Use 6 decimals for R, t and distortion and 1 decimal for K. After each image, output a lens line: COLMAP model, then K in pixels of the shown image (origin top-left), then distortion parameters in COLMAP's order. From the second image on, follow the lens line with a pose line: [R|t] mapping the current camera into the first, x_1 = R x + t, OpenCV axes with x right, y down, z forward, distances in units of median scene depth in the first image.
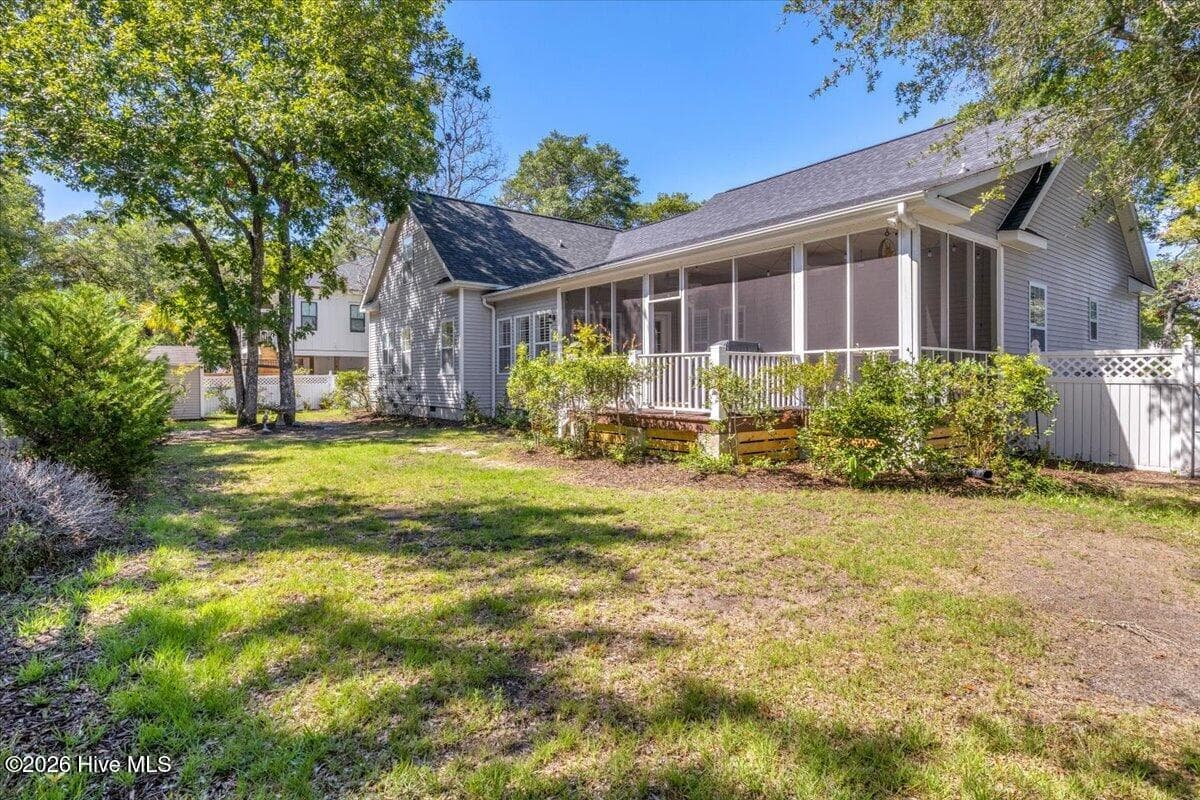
lens RADIAL K [[619.0, 0, 602.3], [0, 619.0, 376.0], [0, 0, 1]] dist [0.002815, 0.000822]
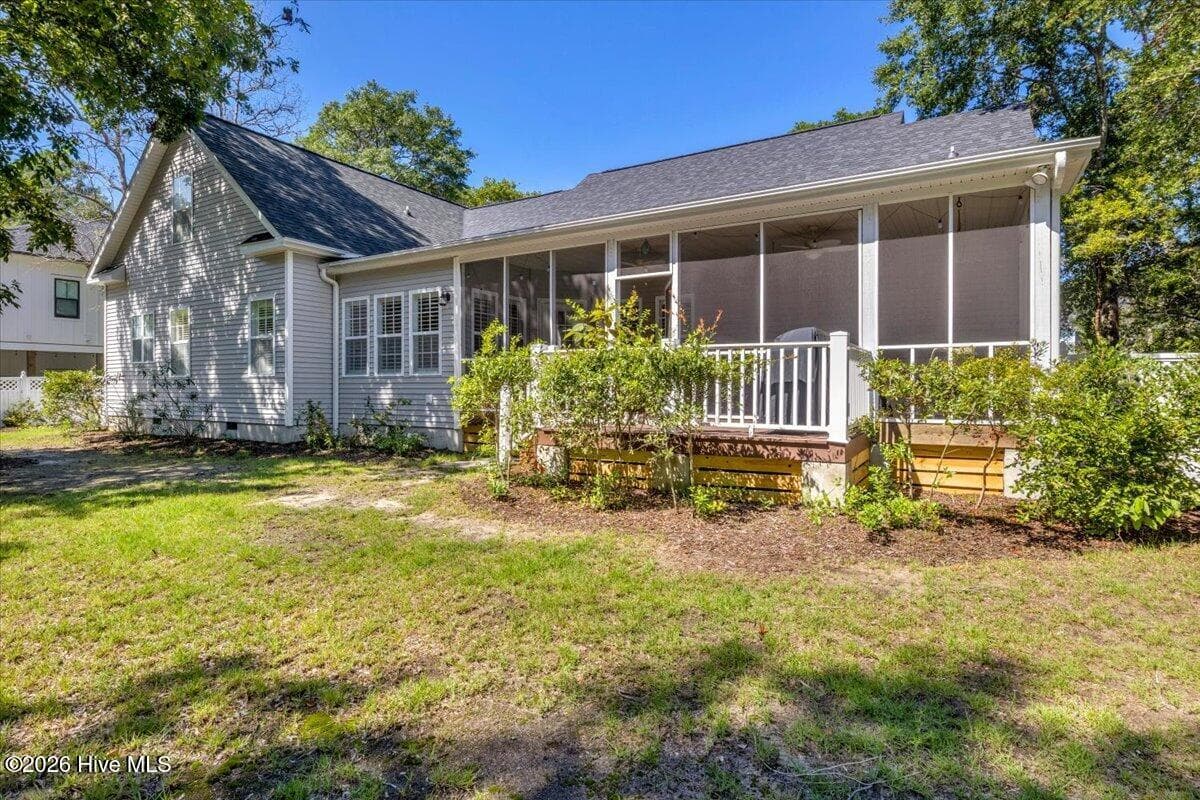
lens RADIAL K [[602.1, 0, 594.1], [0, 602.1, 385.9], [0, 0, 1]] dist [0.000522, -0.000017]
pose [[0.931181, 0.003560, 0.364540, -0.146159], [-0.005384, 0.999978, 0.003989, 0.004225], [-0.364518, -0.005677, 0.931179, 0.235402]]
